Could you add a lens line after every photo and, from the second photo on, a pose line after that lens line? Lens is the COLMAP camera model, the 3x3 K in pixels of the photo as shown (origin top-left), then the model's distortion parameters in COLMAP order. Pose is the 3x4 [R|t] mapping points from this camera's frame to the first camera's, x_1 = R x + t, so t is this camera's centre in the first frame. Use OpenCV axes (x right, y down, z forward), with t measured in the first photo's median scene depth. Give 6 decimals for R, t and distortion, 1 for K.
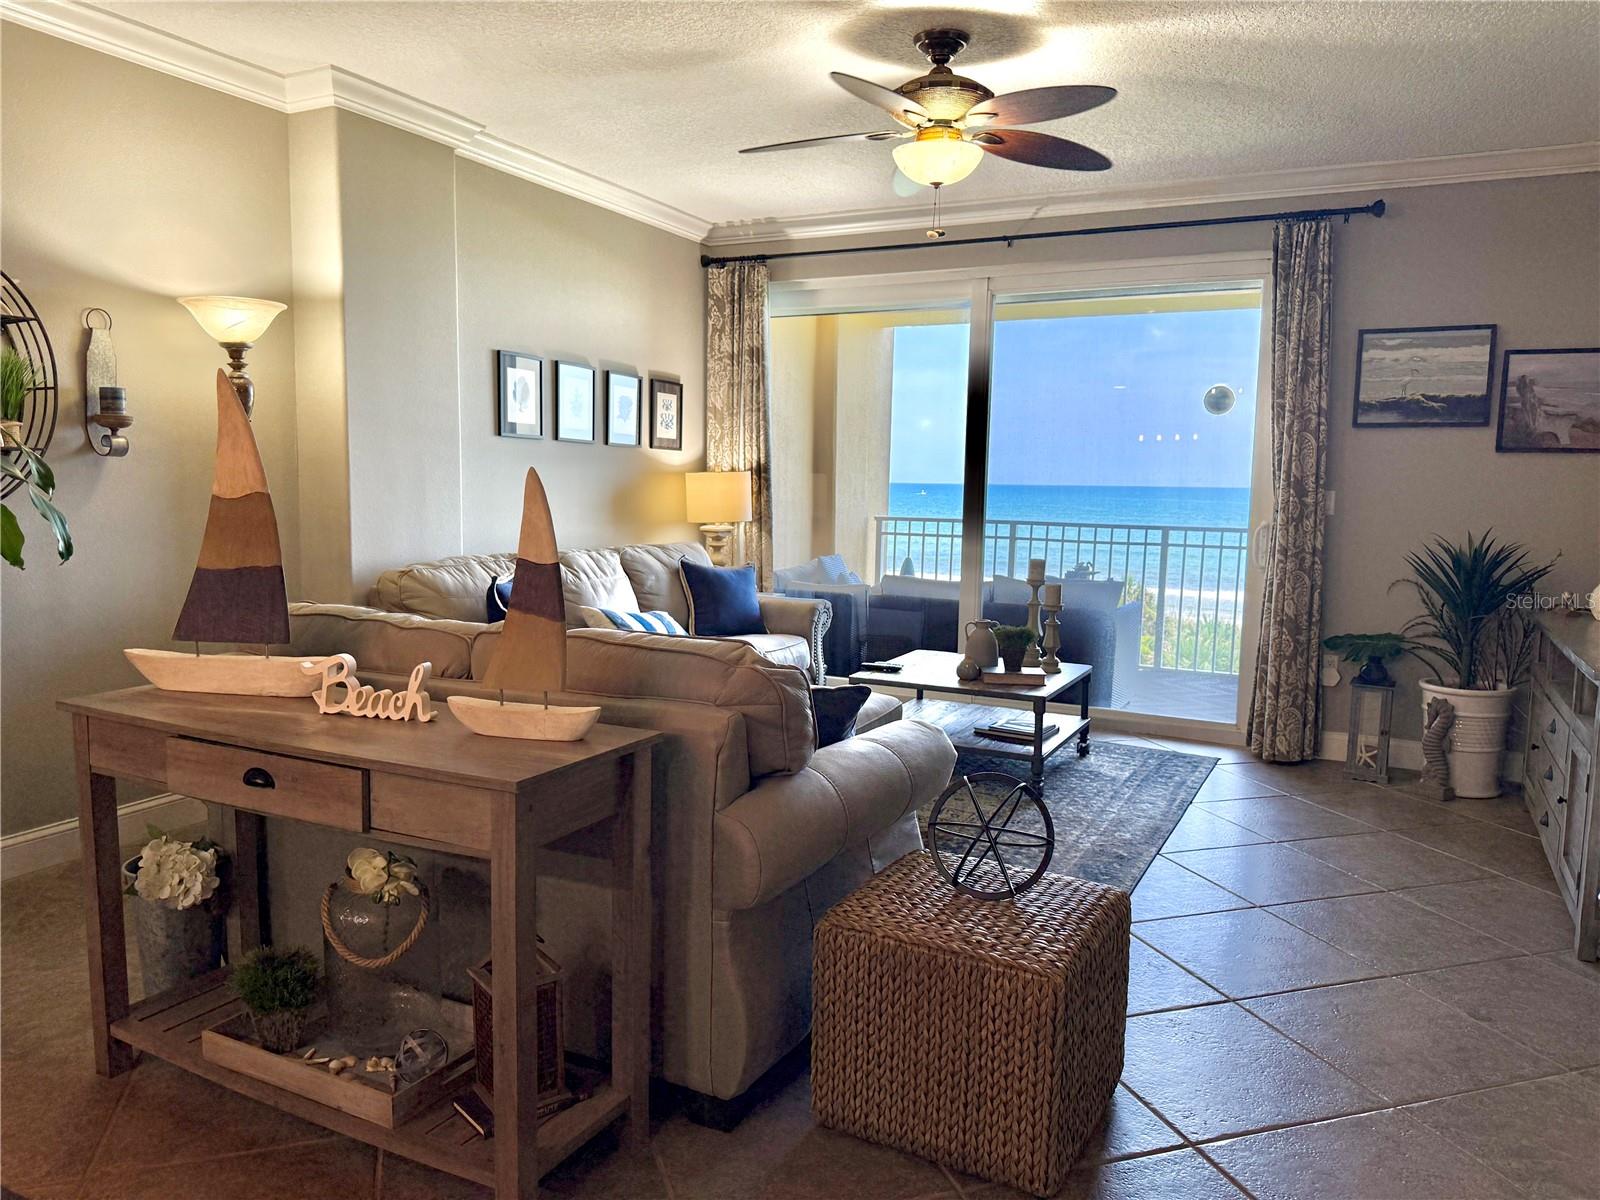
lens RADIAL K [[1139.5, 0, 800.0], [0, 1139.5, 600.0], [0, 0, 1]] dist [0.181294, -0.300625]
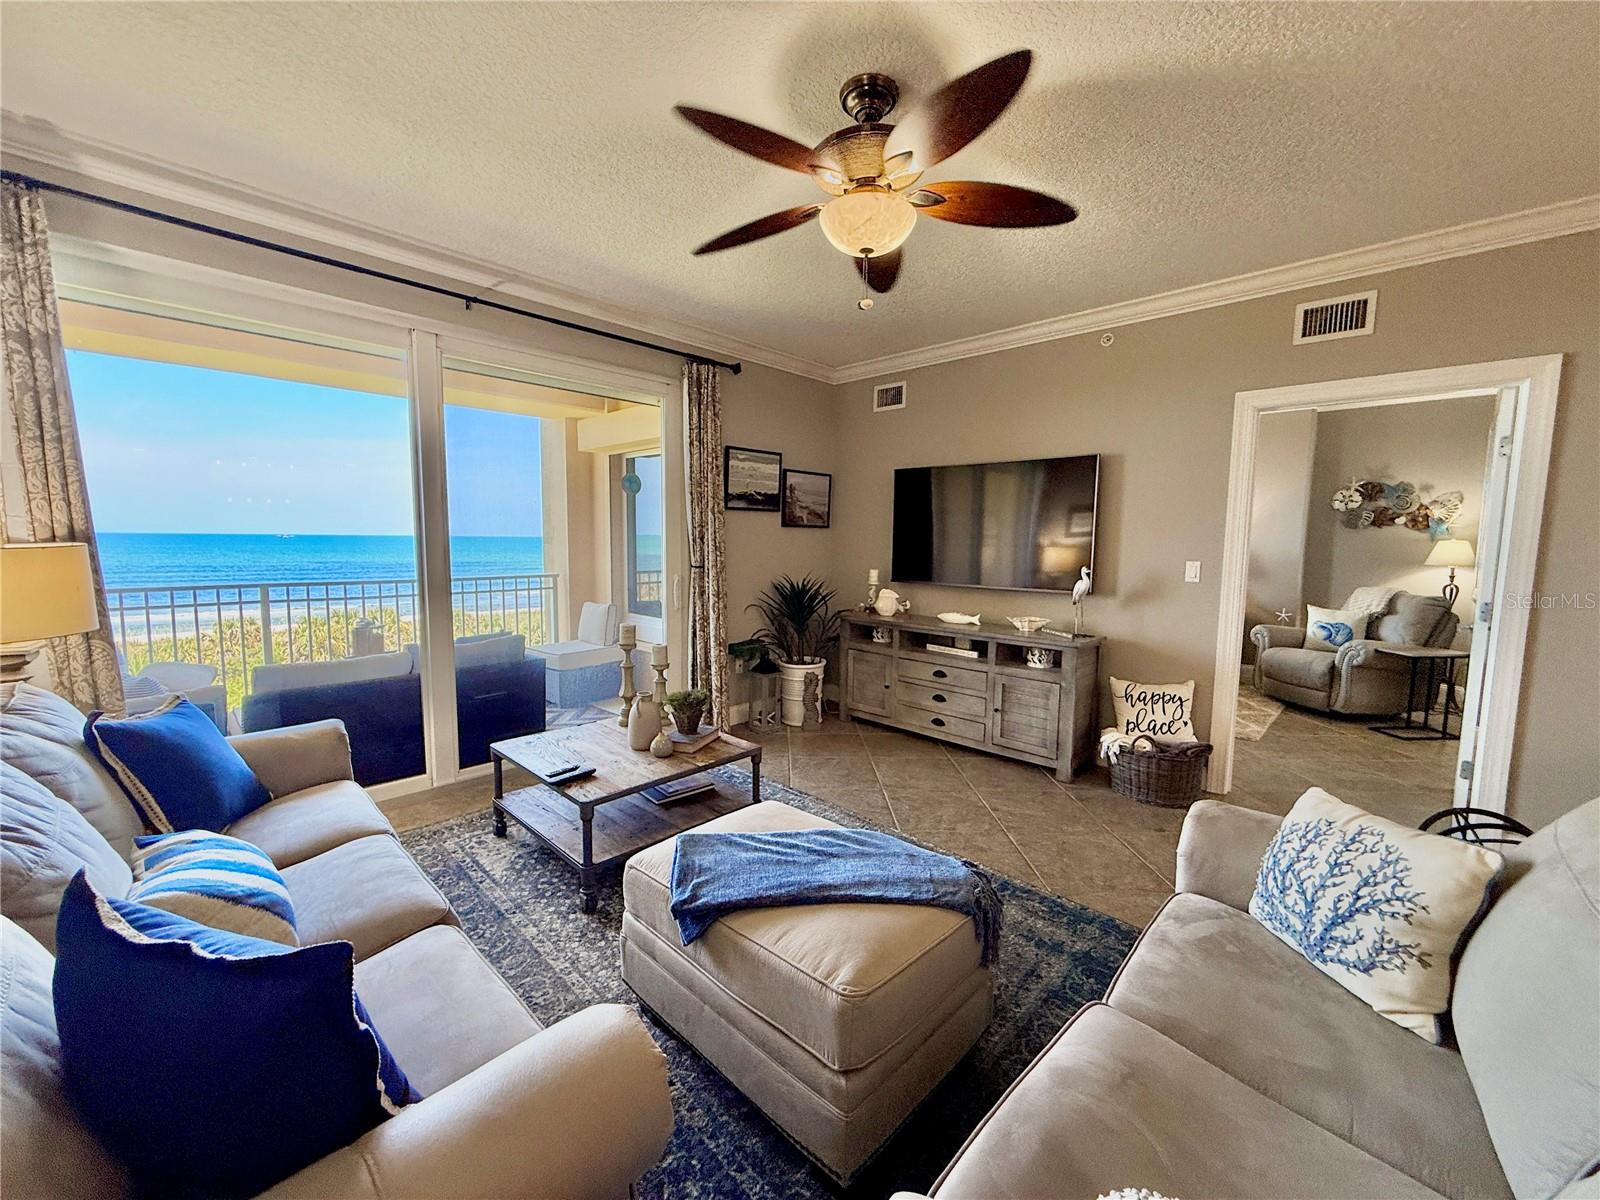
lens RADIAL K [[651.3, 0, 800.0], [0, 651.3, 600.0], [0, 0, 1]] dist [-0.000121, -0.000139]
pose [[0.290341, -0.103475, 0.951312, -0.311655], [0.102957, 0.991743, 0.076450, -0.086833], [-0.951368, 0.075748, 0.298598, 0.667215]]
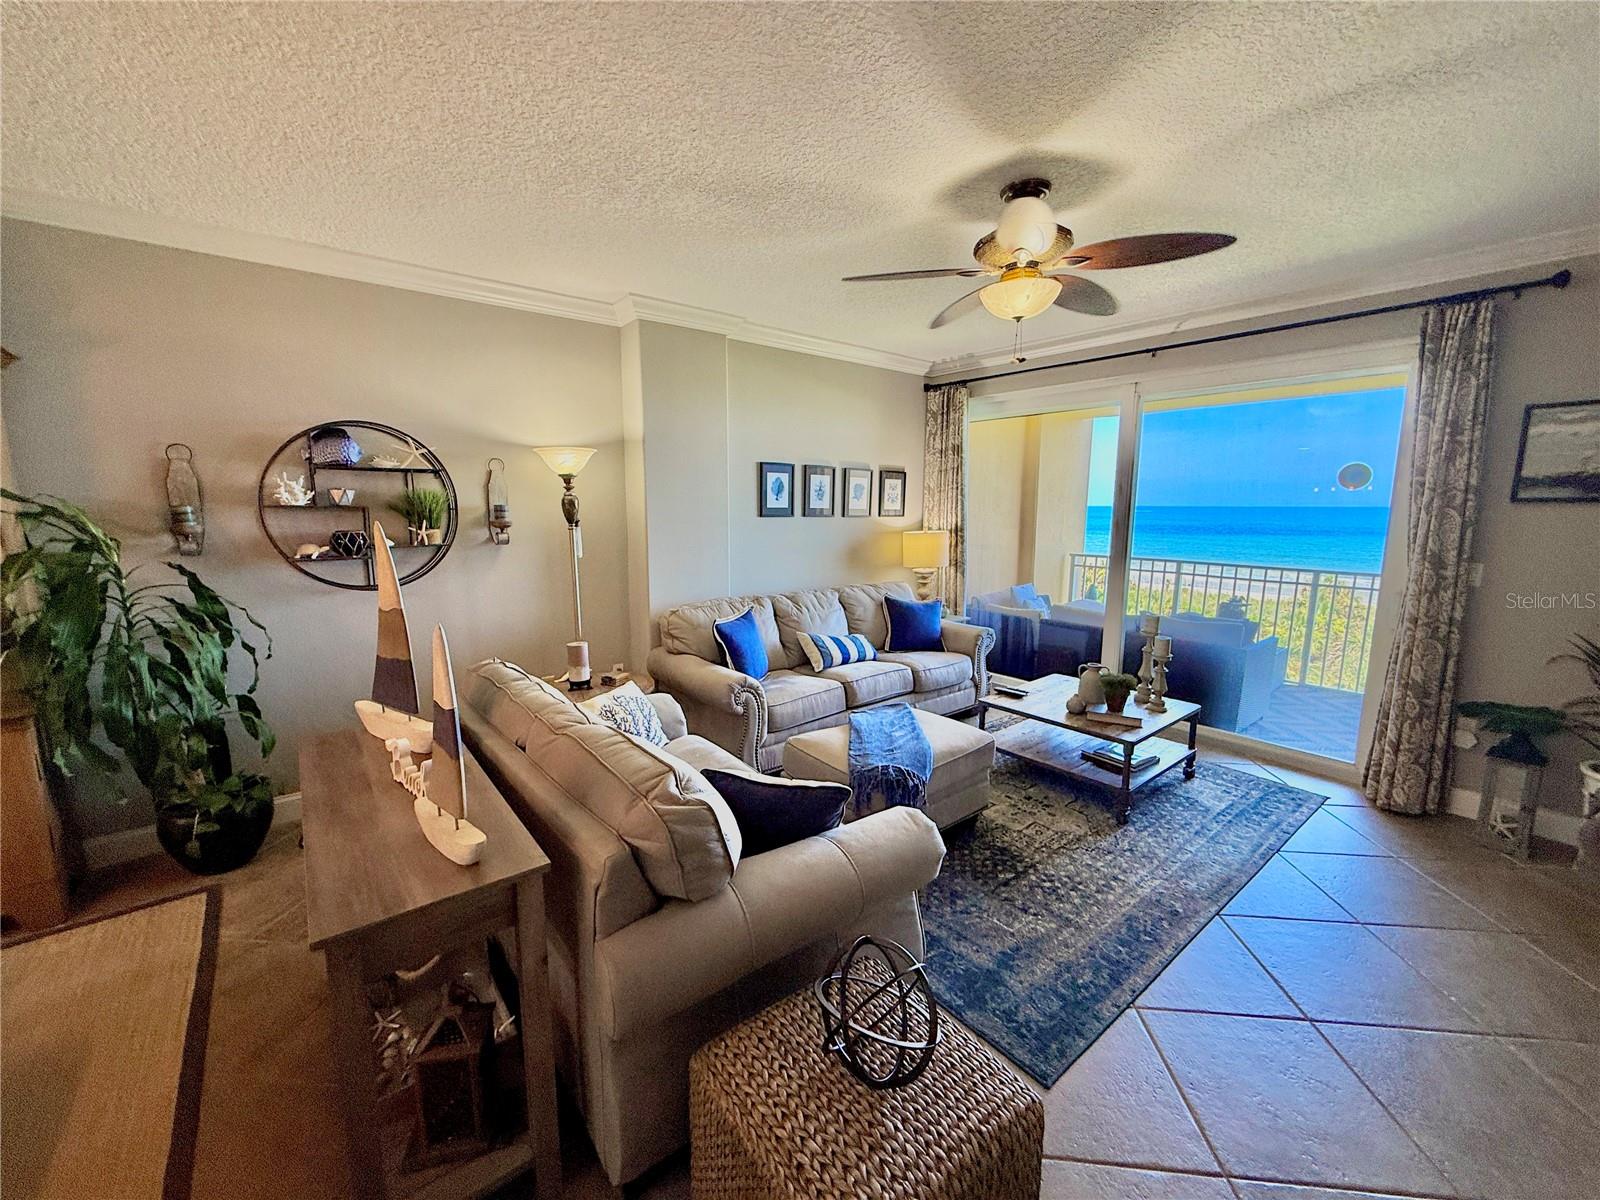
lens RADIAL K [[644.2, 0, 800.0], [0, 644.2, 600.0], [0, 0, 1]] dist [0.017214, 0.000293]
pose [[0.915373, 0.044282, -0.400164, 0.138711], [-0.028760, 0.998586, 0.044715, -0.070633], [0.401578, -0.029422, 0.915352, 0.223883]]
